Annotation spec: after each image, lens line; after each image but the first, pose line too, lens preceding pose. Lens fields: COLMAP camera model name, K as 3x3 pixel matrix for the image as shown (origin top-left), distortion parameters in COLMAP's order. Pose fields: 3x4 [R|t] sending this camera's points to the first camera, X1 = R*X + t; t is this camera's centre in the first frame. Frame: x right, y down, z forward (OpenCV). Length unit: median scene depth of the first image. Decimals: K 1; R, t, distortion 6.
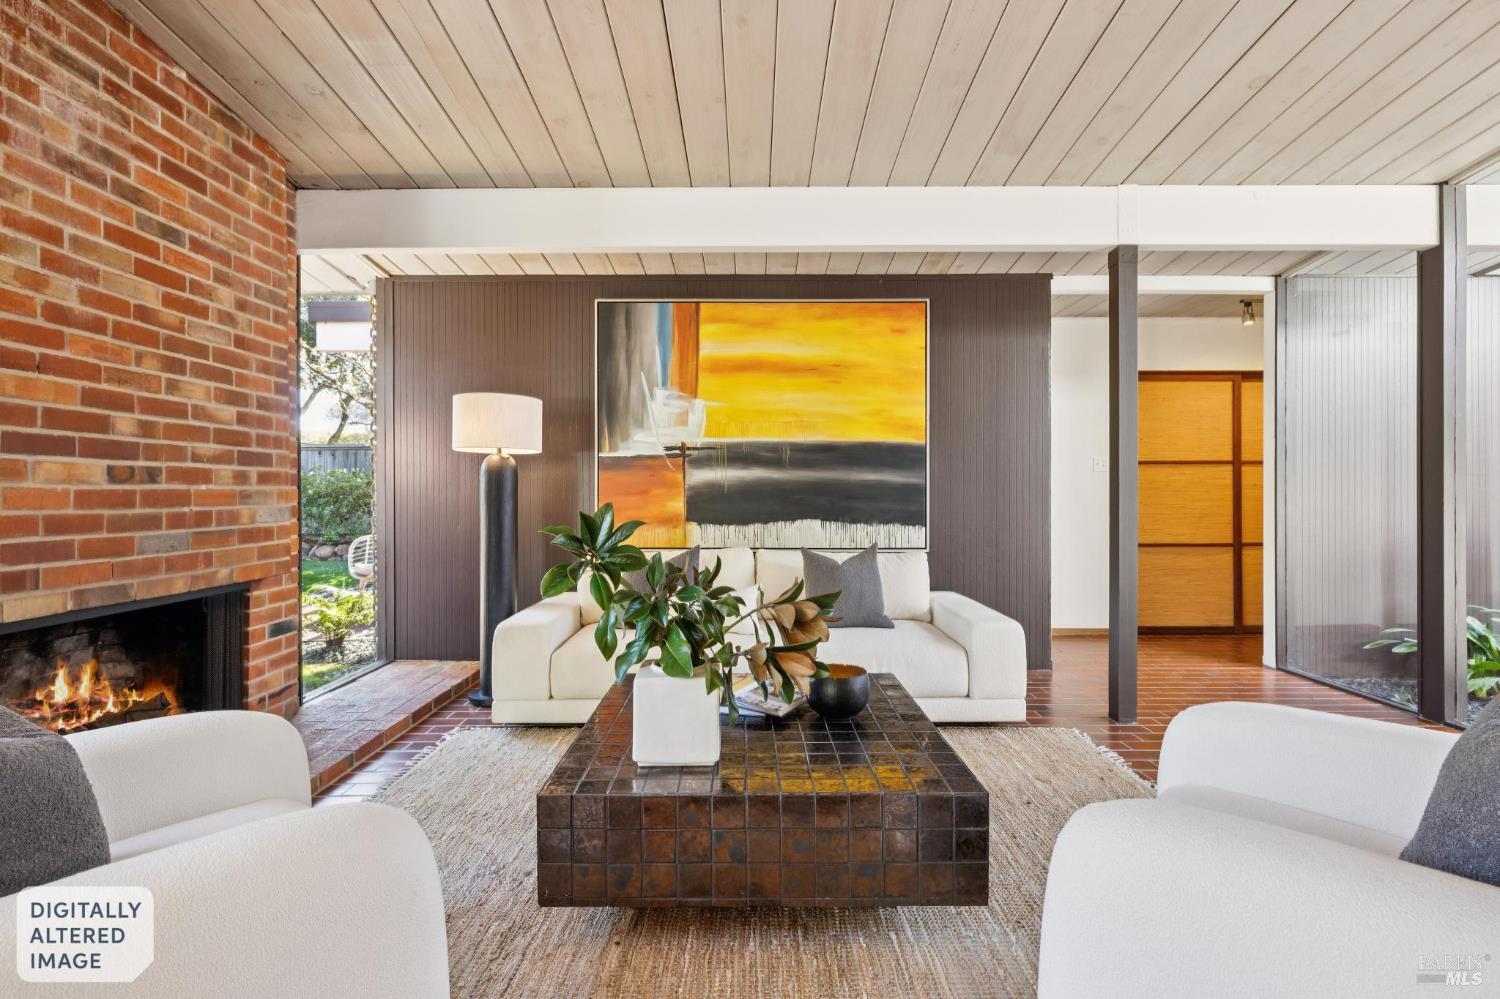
lens RADIAL K [[682.0, 0, 750.7], [0, 682.0, 495.8], [0, 0, 1]] dist [-0.002679, -0.000413]
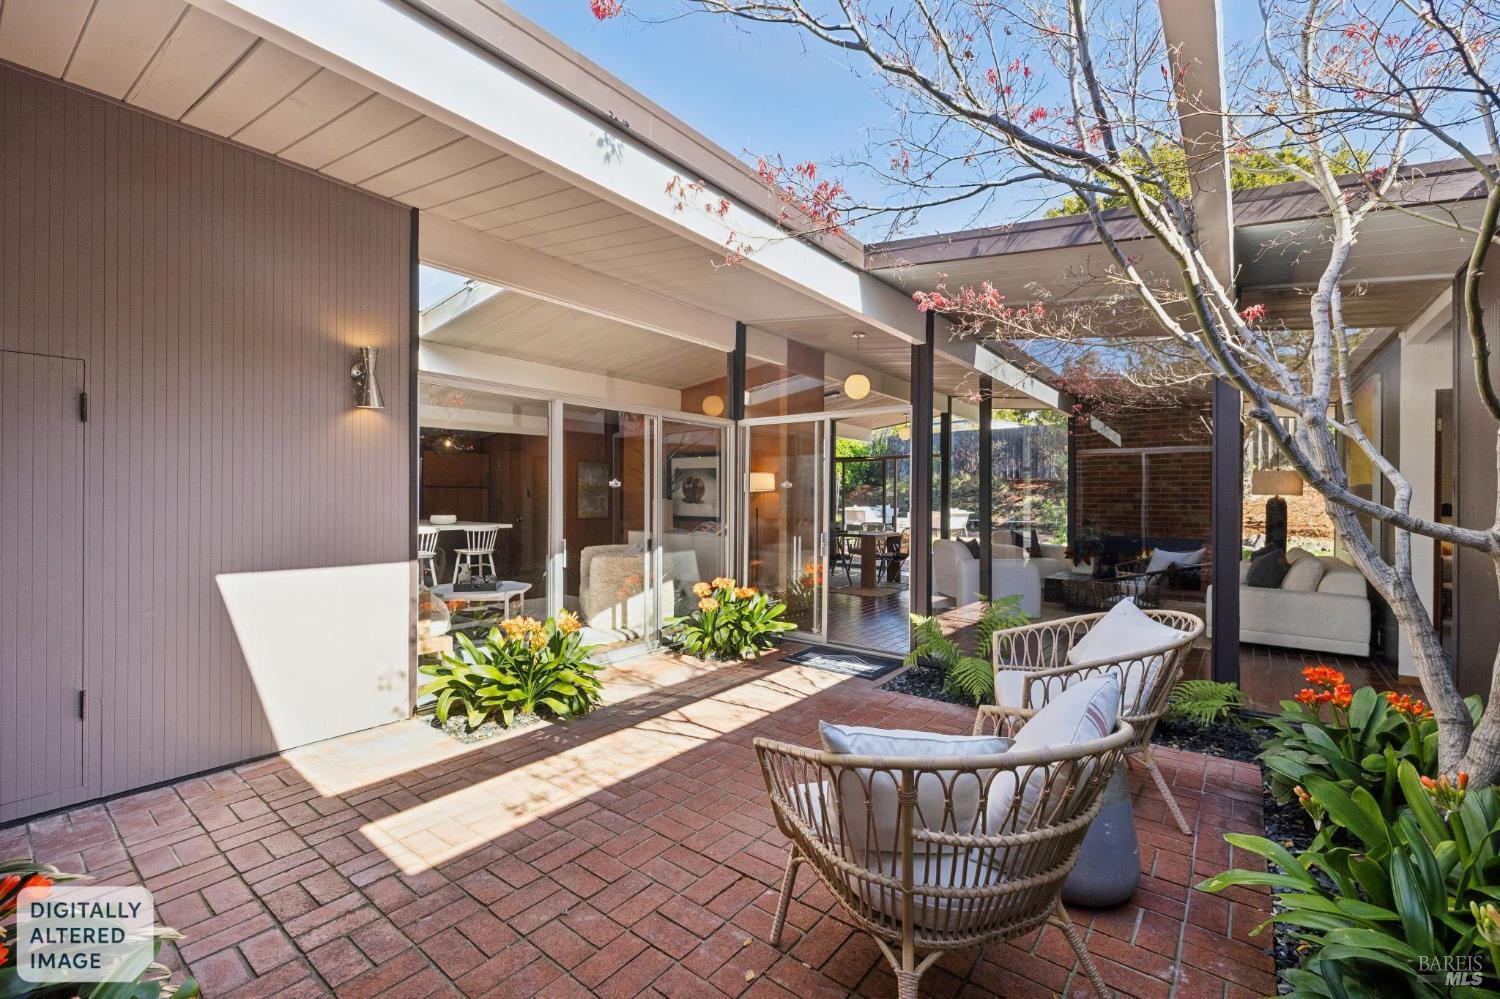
lens RADIAL K [[628.3, 0, 745.2], [0, 628.3, 501.5], [0, 0, 1]] dist [-0.001988, 0.000125]
pose [[-0.620286, 0.003779, -0.784366, 2.740623], [-0.006594, 0.999928, 0.010033, -0.066165], [0.784348, 0.011395, -0.620217, 1.123313]]
